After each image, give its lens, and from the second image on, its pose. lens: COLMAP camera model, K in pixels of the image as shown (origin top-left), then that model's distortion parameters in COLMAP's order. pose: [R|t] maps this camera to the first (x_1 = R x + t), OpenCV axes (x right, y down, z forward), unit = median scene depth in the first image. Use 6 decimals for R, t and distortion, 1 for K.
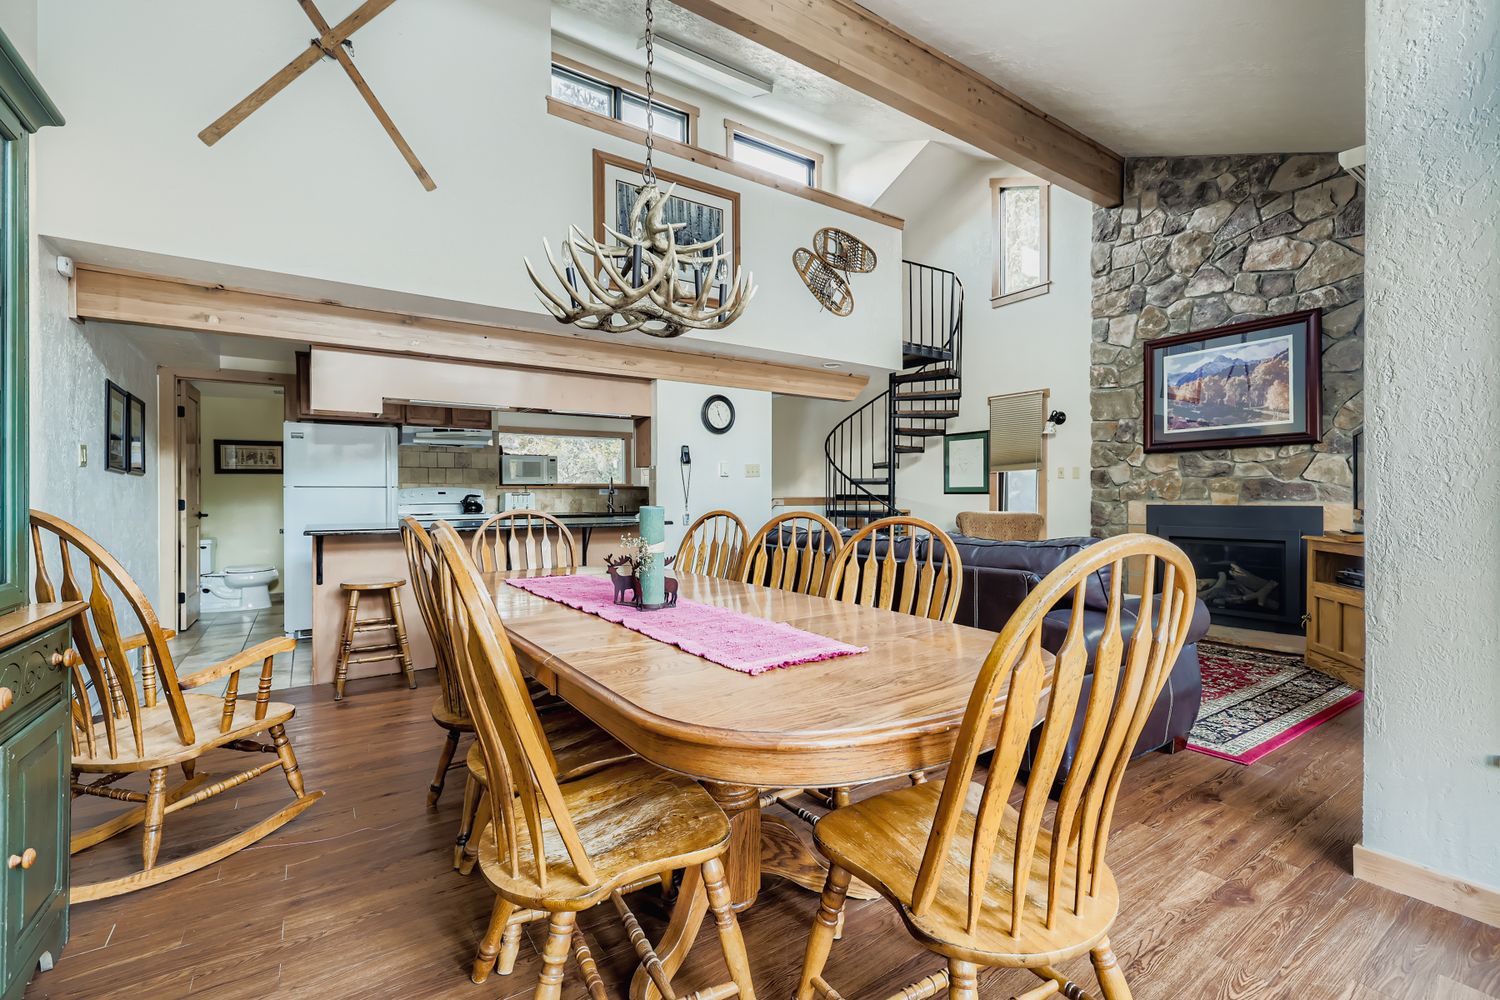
lens RADIAL K [[644.8, 0, 744.3], [0, 644.8, 496.4], [0, 0, 1]] dist [0.002335, -0.000304]
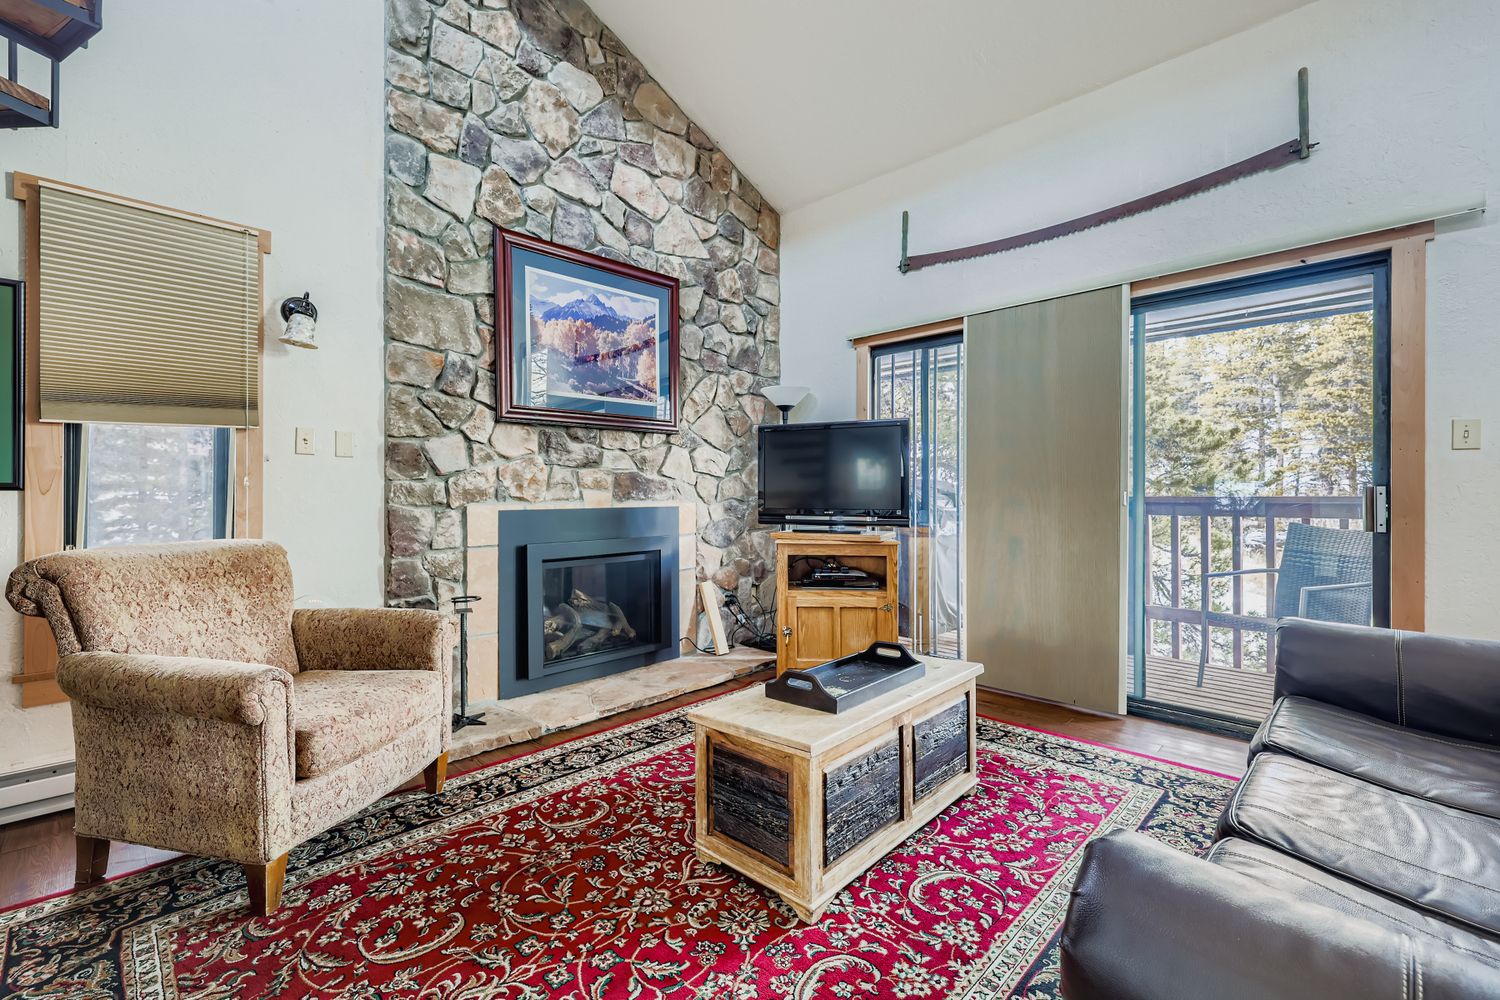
lens RADIAL K [[644.8, 0, 753.3], [0, 644.8, 493.4], [0, 0, 1]] dist [0.002335, -0.000304]
pose [[-0.185157, 0.005315, 0.982695, 0.017136], [0.003216, 0.999983, -0.004803, 0.001378], [-0.982704, 0.002271, -0.185171, 0.909425]]
